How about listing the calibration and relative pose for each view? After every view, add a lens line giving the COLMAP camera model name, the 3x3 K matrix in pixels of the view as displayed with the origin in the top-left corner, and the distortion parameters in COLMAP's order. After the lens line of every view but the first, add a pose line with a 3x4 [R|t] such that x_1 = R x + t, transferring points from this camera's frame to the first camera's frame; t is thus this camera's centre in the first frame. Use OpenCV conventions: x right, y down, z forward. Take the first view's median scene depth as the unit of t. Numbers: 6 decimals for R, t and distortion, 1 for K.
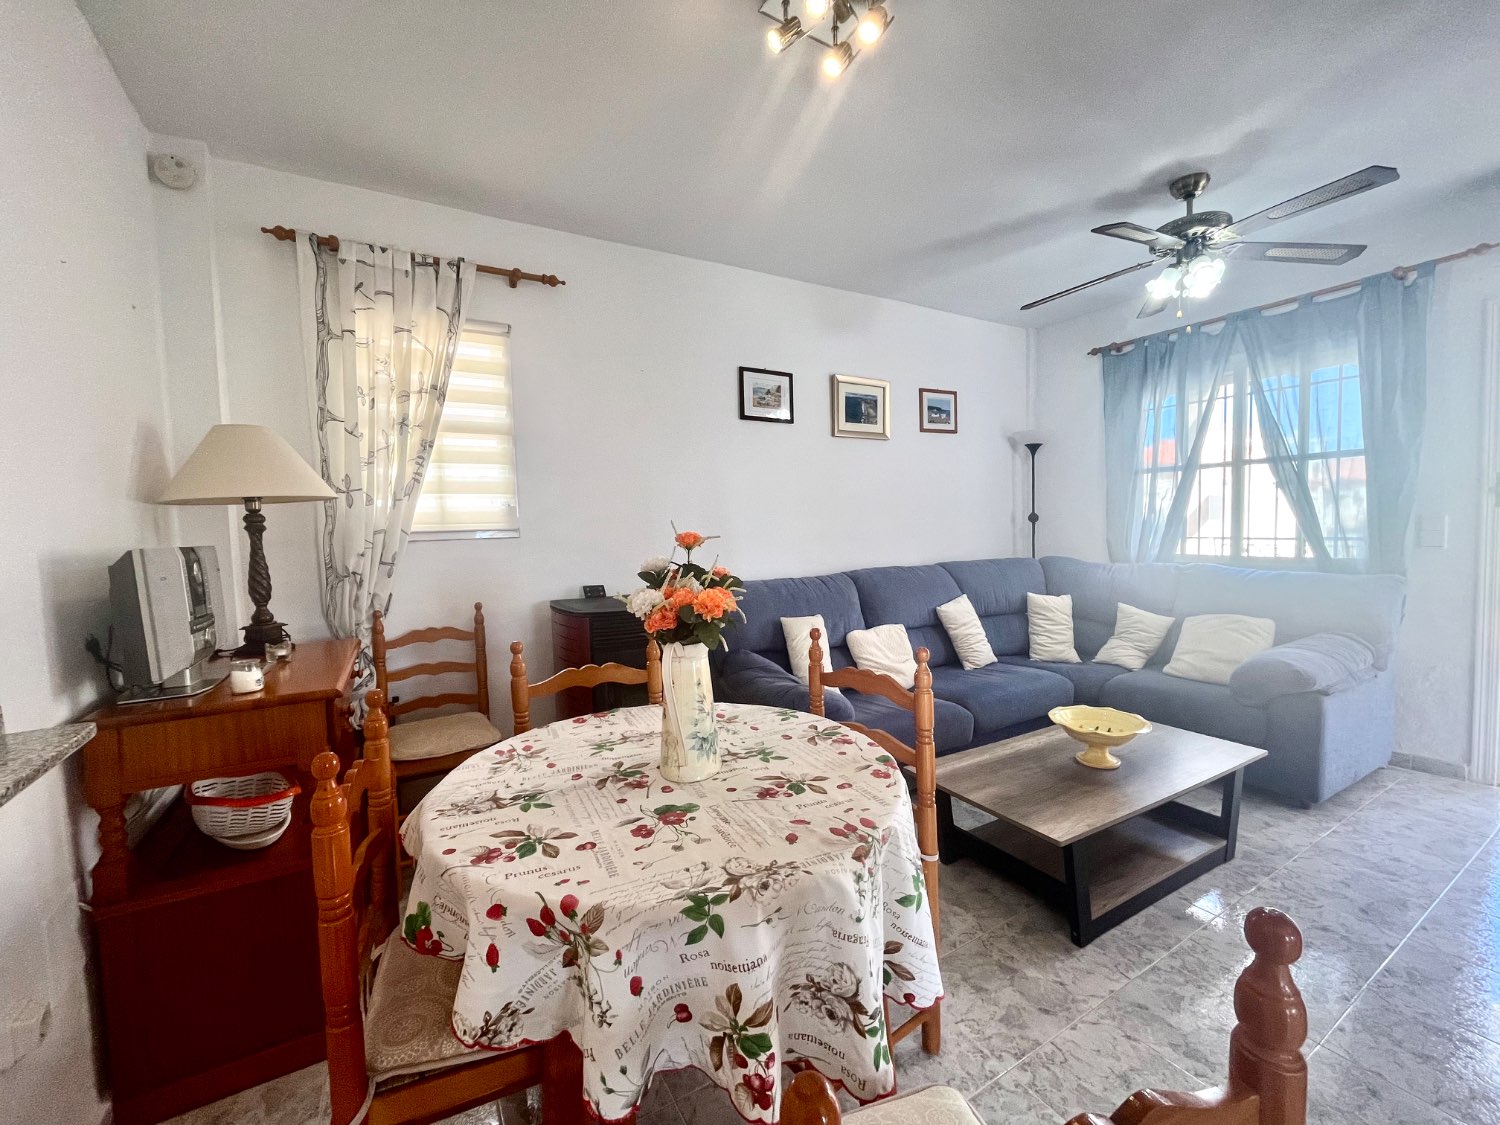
lens RADIAL K [[603.4, 0, 745.5], [0, 603.4, 562.2], [0, 0, 1]] dist [-0.000734, -0.004949]
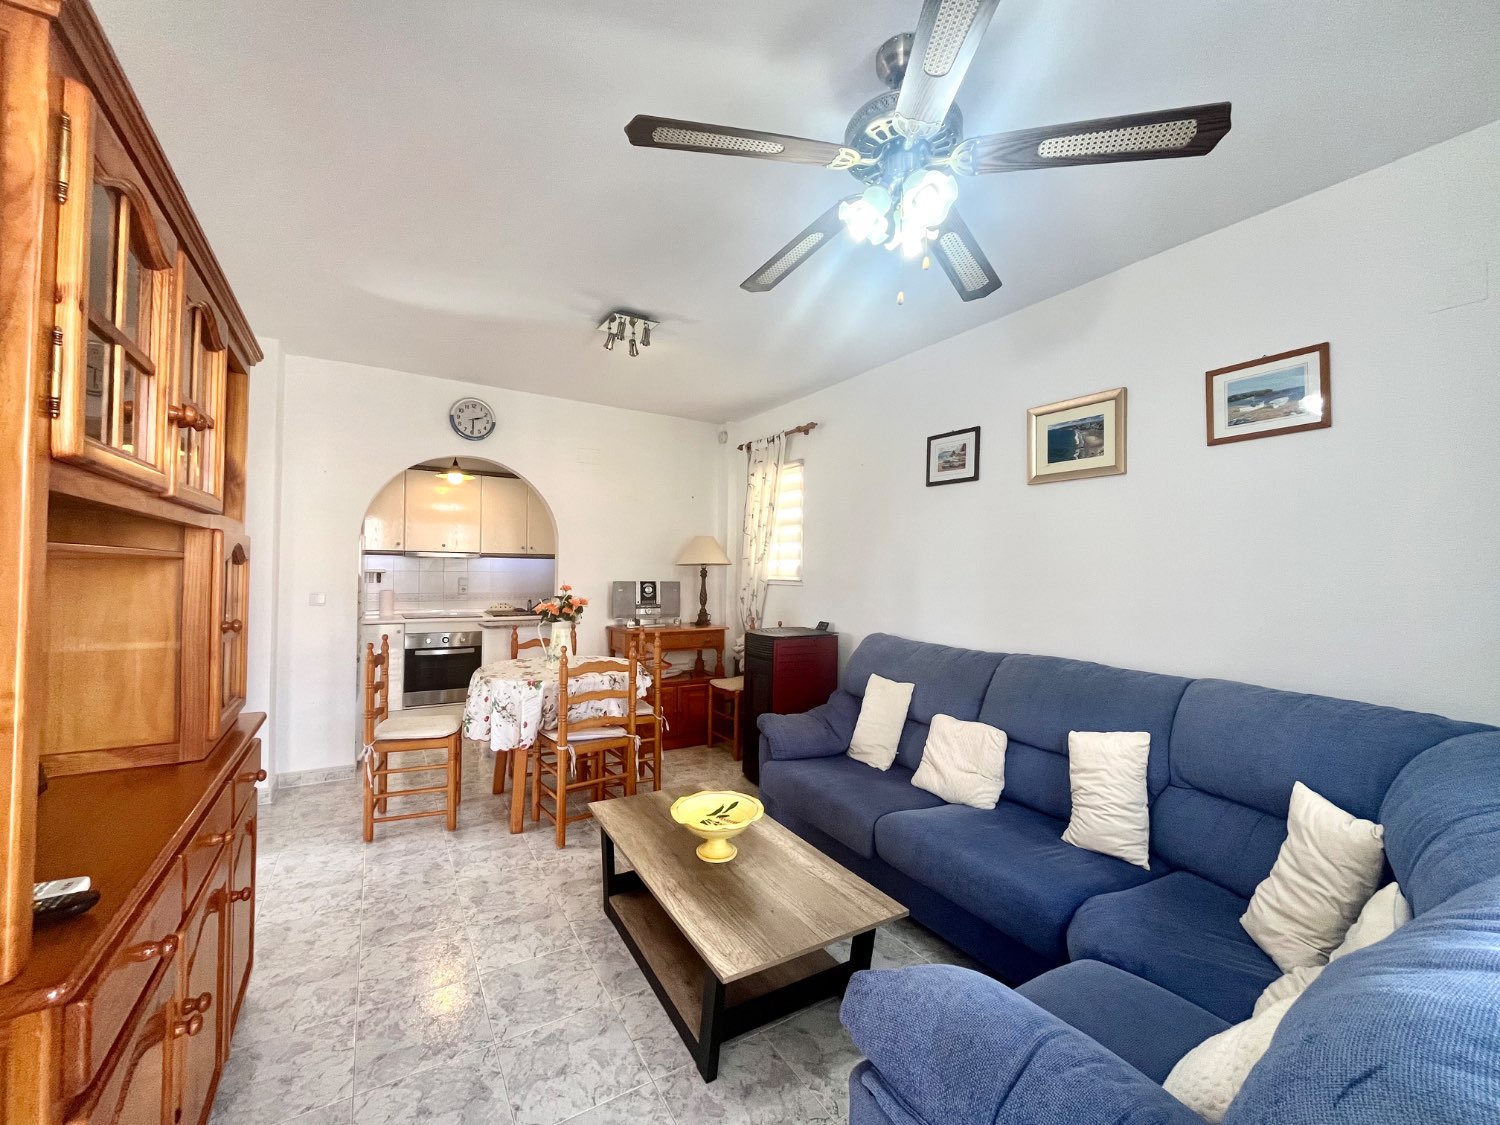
lens RADIAL K [[603.4, 0, 745.5], [0, 603.4, 562.2], [0, 0, 1]] dist [-0.000734, -0.004949]
pose [[0.023603, 0.013125, -0.999635, 1.032395], [-0.078118, 0.996881, 0.011244, -0.094412], [0.996665, 0.077824, 0.024555, 0.672771]]
